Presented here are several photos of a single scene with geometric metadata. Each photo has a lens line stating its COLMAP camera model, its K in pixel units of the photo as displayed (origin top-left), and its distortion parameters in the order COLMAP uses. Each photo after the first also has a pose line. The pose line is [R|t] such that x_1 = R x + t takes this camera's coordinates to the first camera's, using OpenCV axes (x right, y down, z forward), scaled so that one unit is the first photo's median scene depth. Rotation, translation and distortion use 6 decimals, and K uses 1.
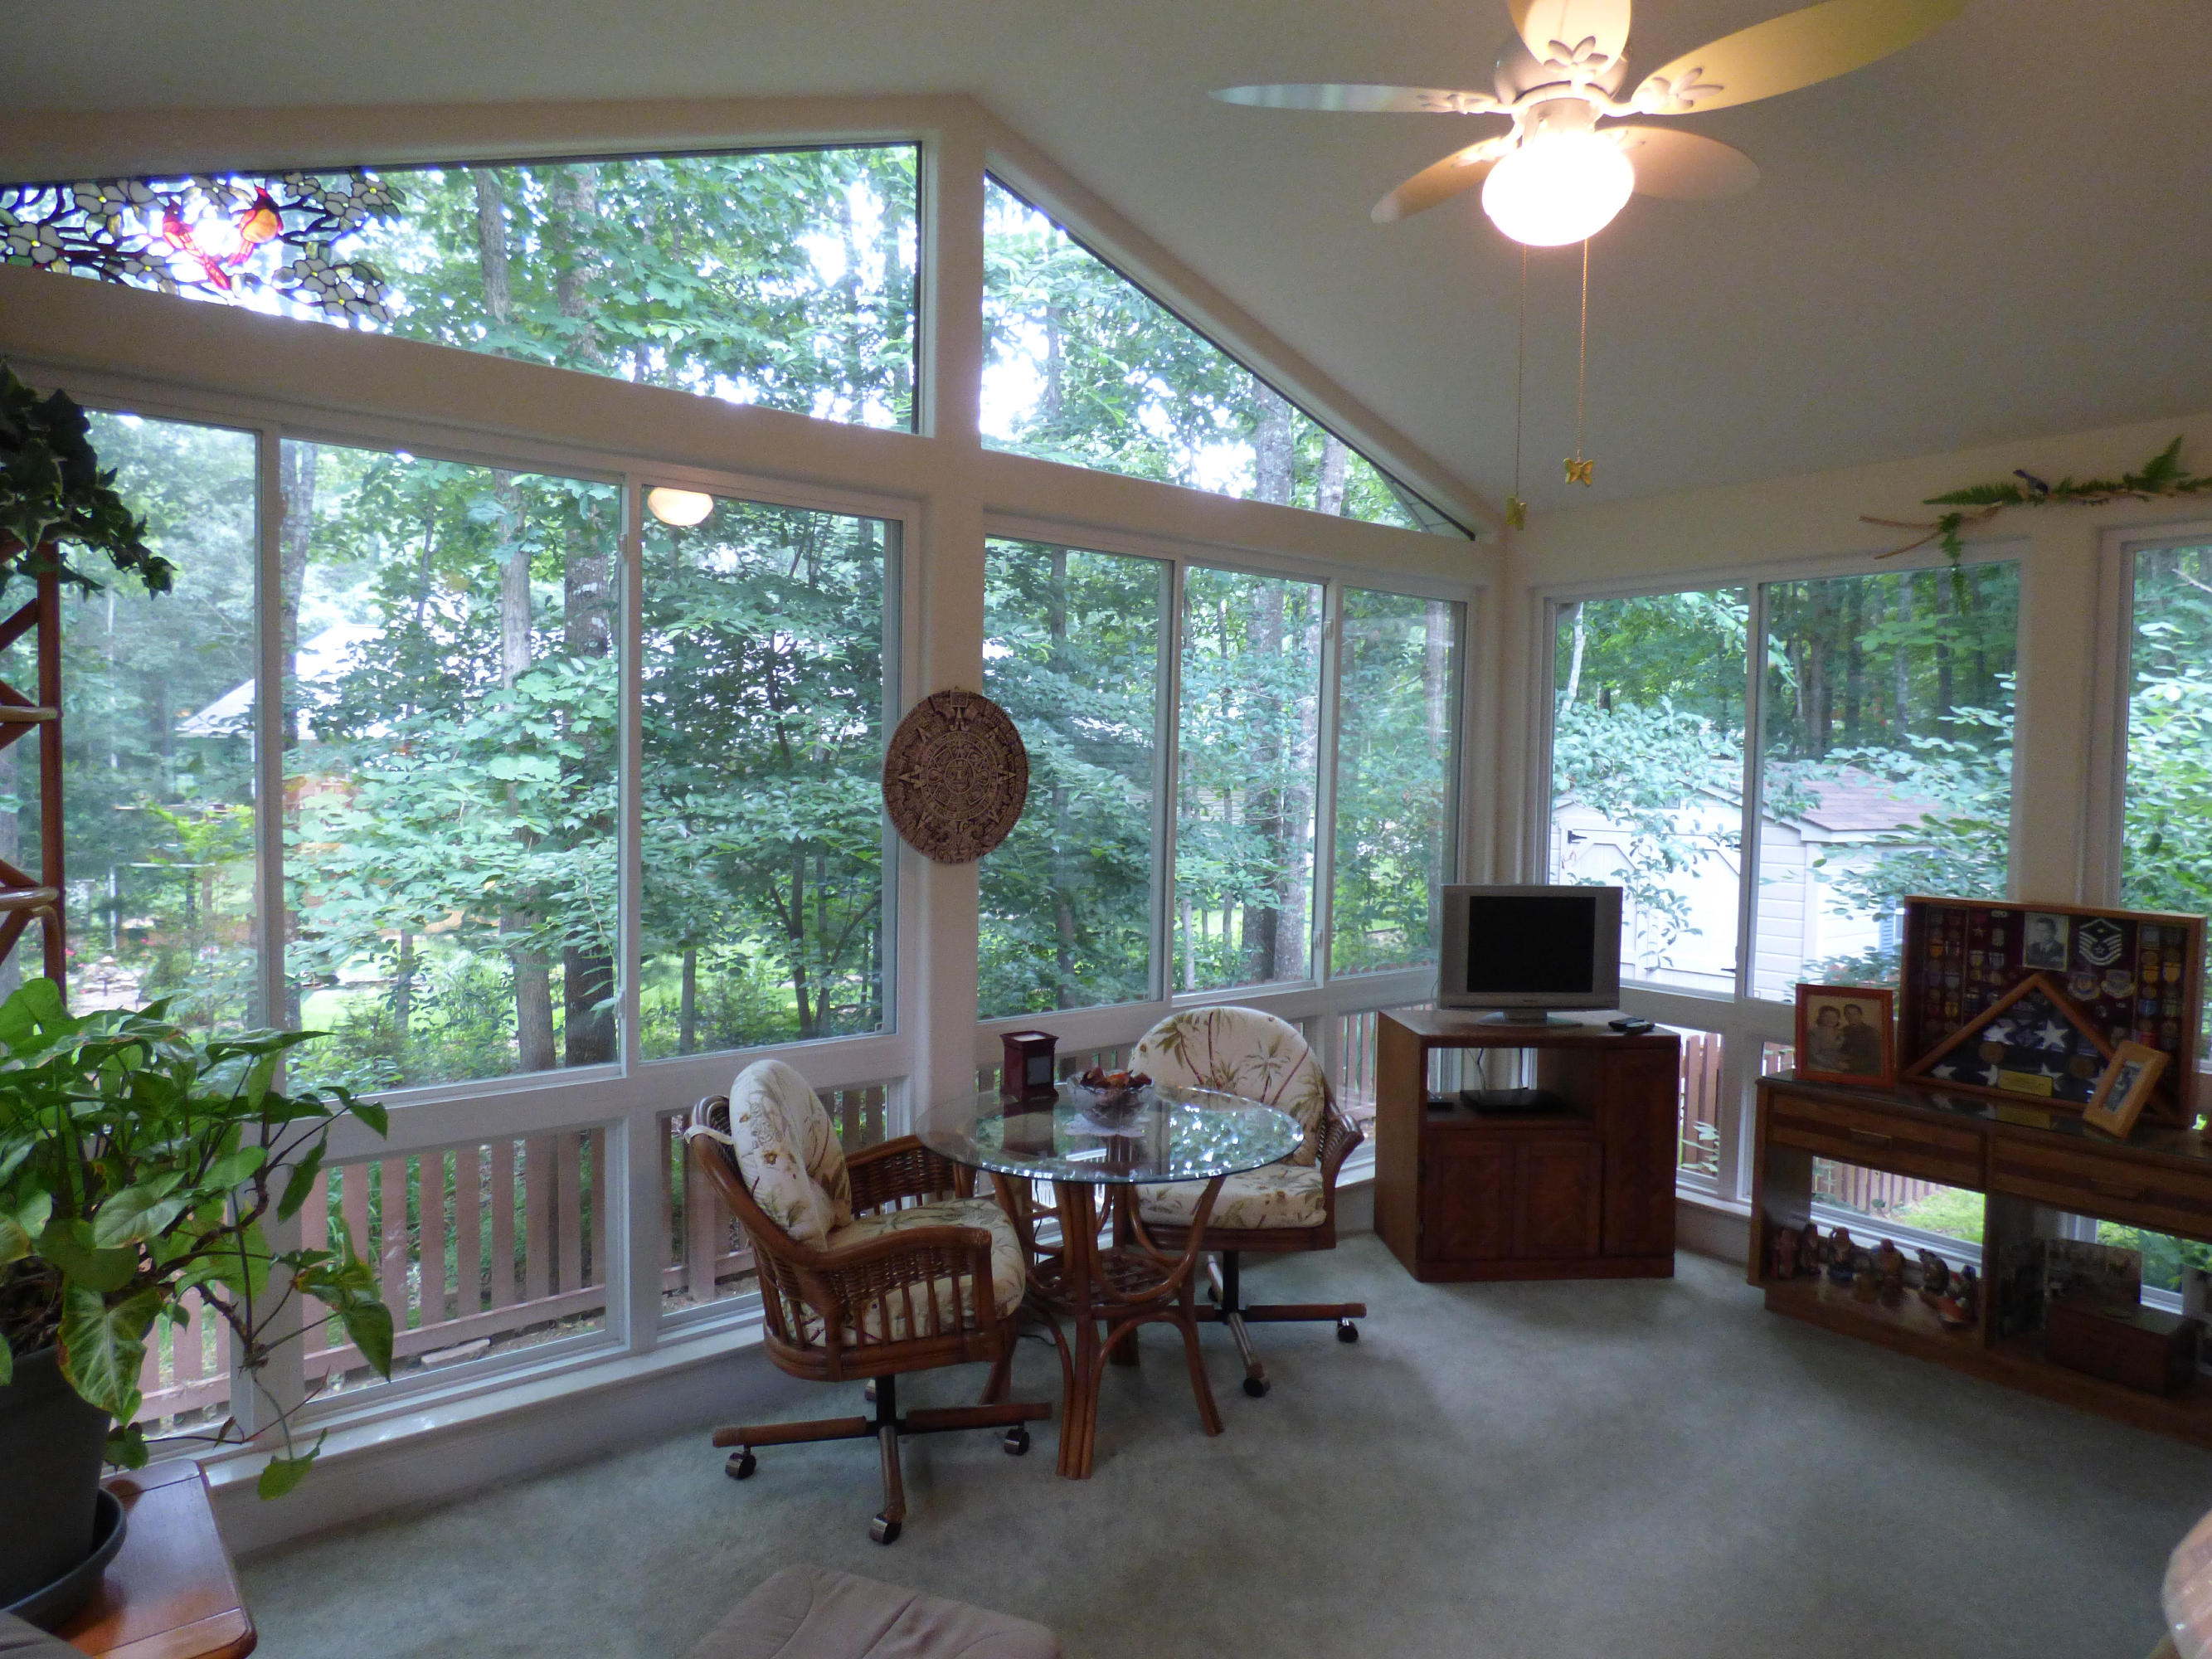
lens RADIAL K [[1338.0, 0, 1100.8], [0, 1338.0, 827.8], [0, 0, 1]] dist [-0.017691, -0.000613]
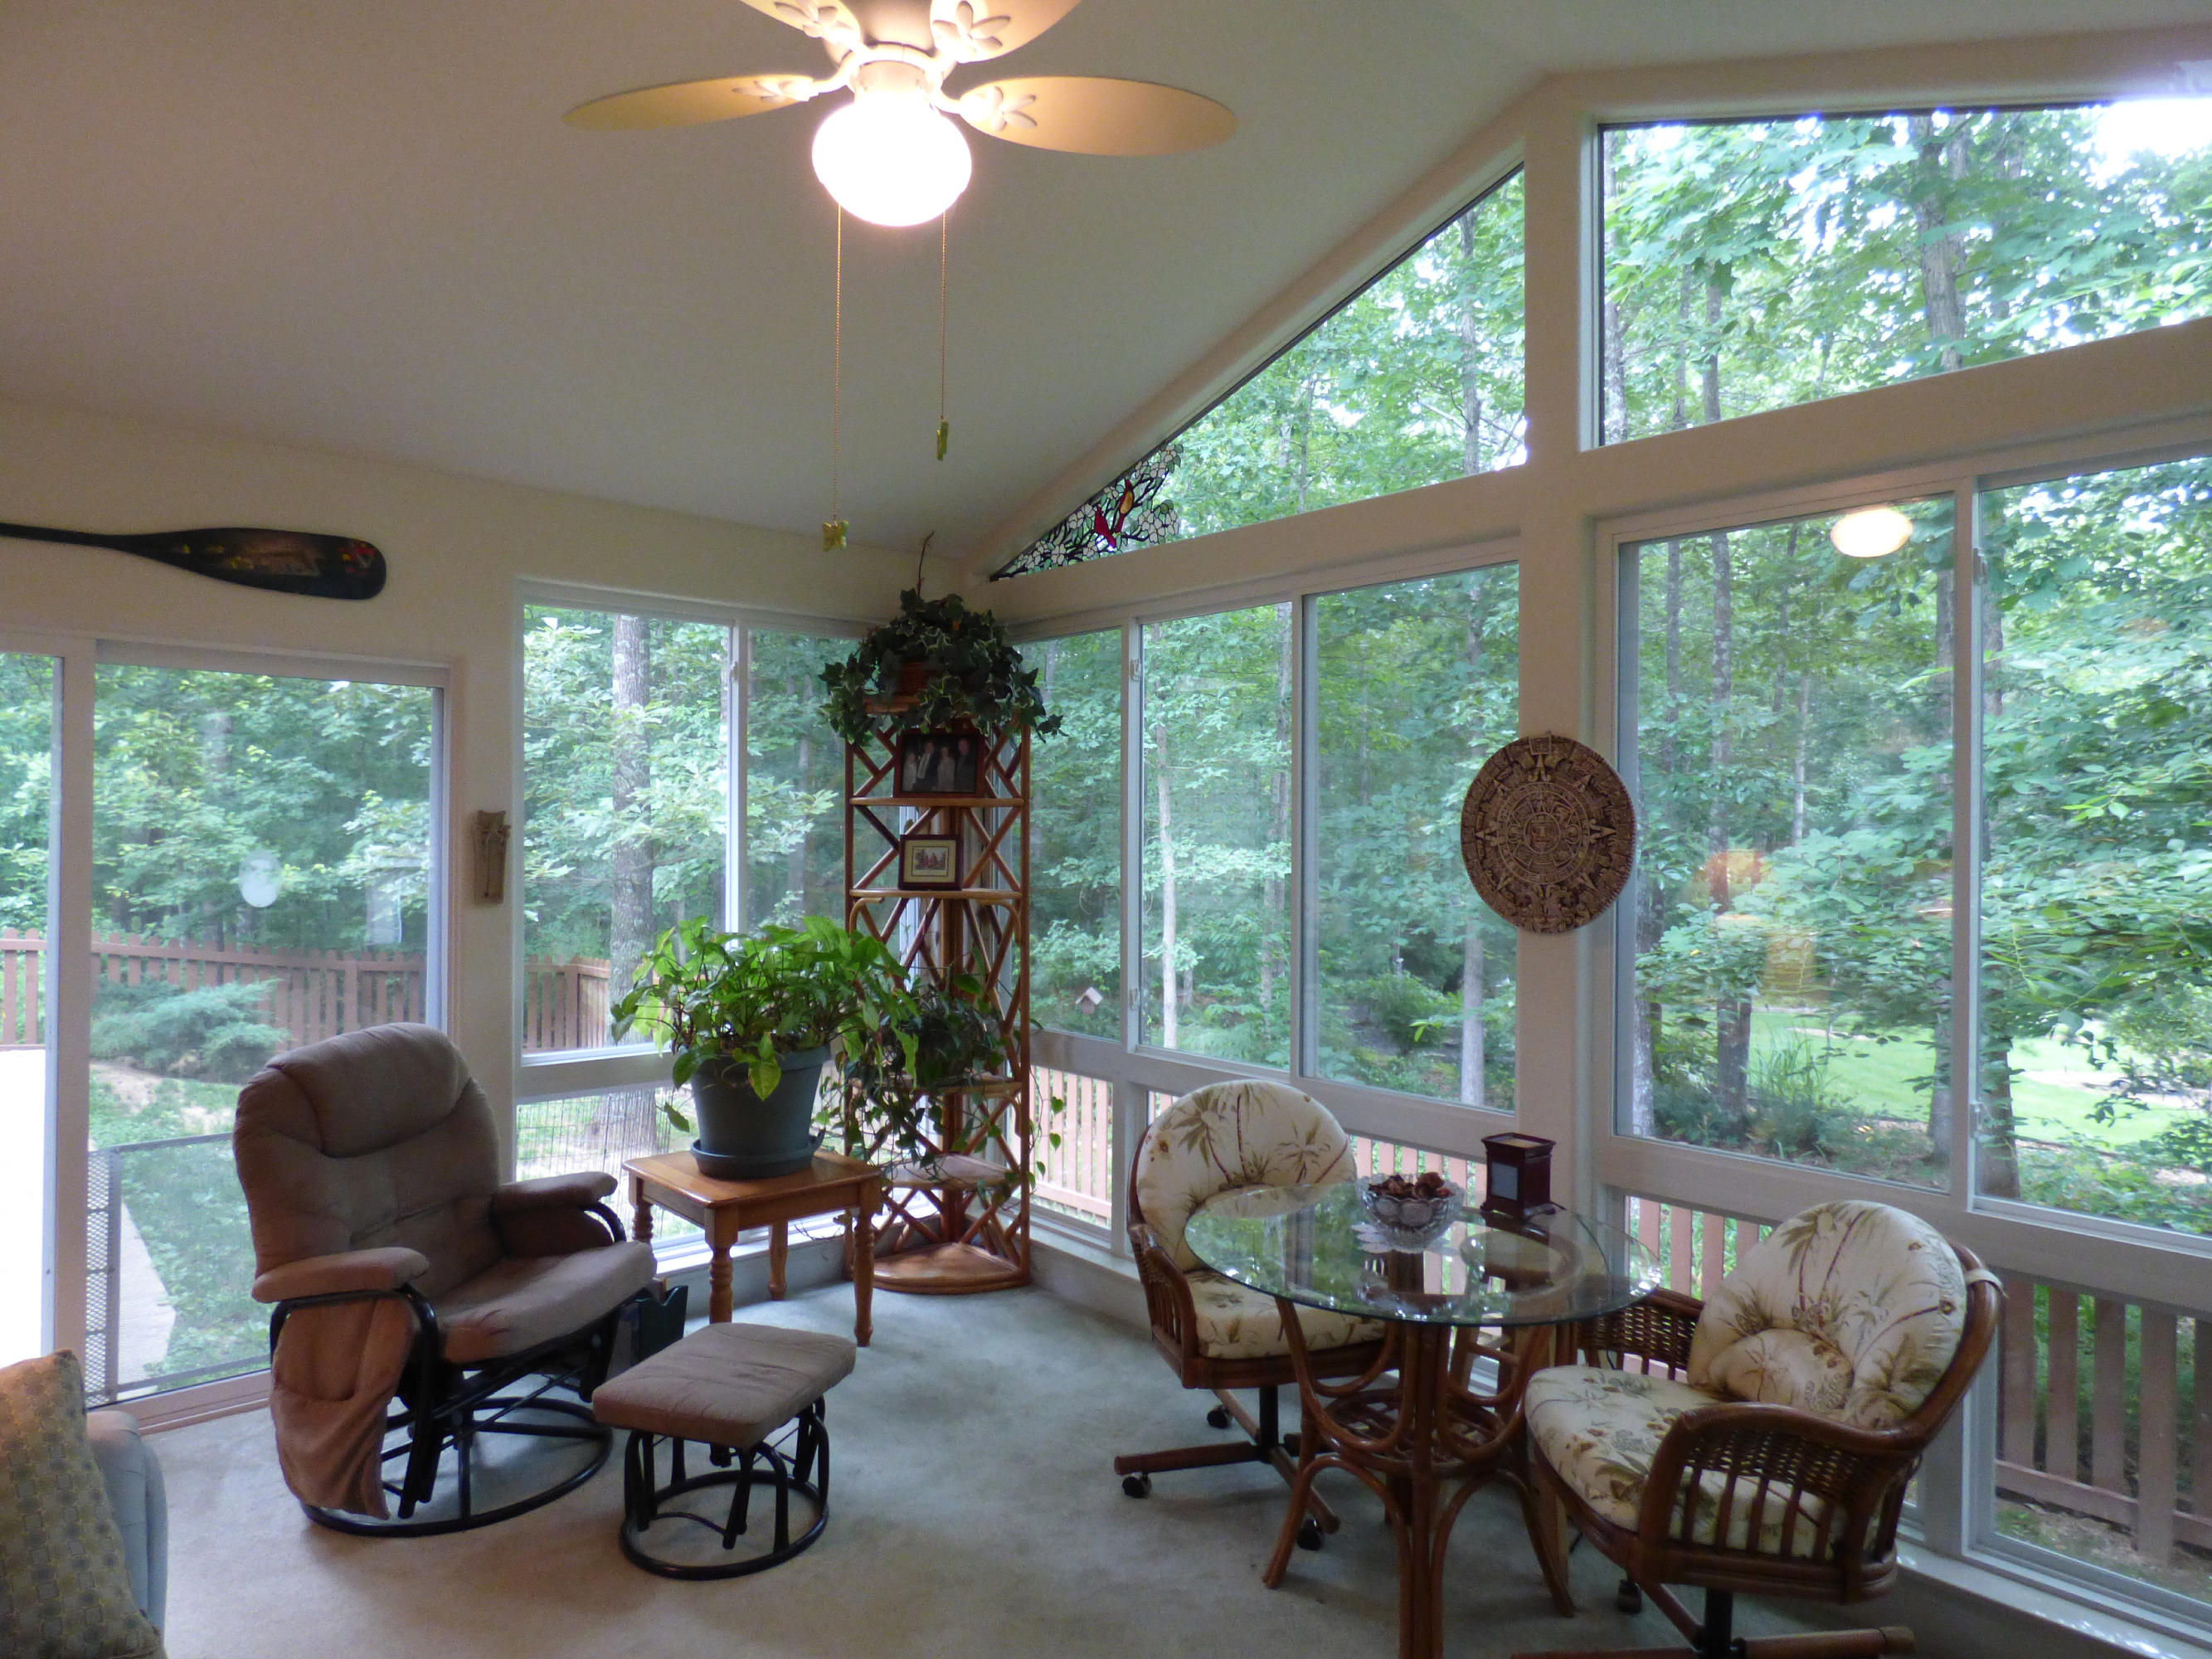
lens RADIAL K [[1338.0, 0, 1100.8], [0, 1338.0, 827.8], [0, 0, 1]] dist [-0.017691, -0.000613]
pose [[0.033704, -0.019411, -0.999243, 0.775023], [-0.055092, 0.998255, -0.021250, -0.007781], [0.997912, 0.055766, 0.032576, 0.699822]]
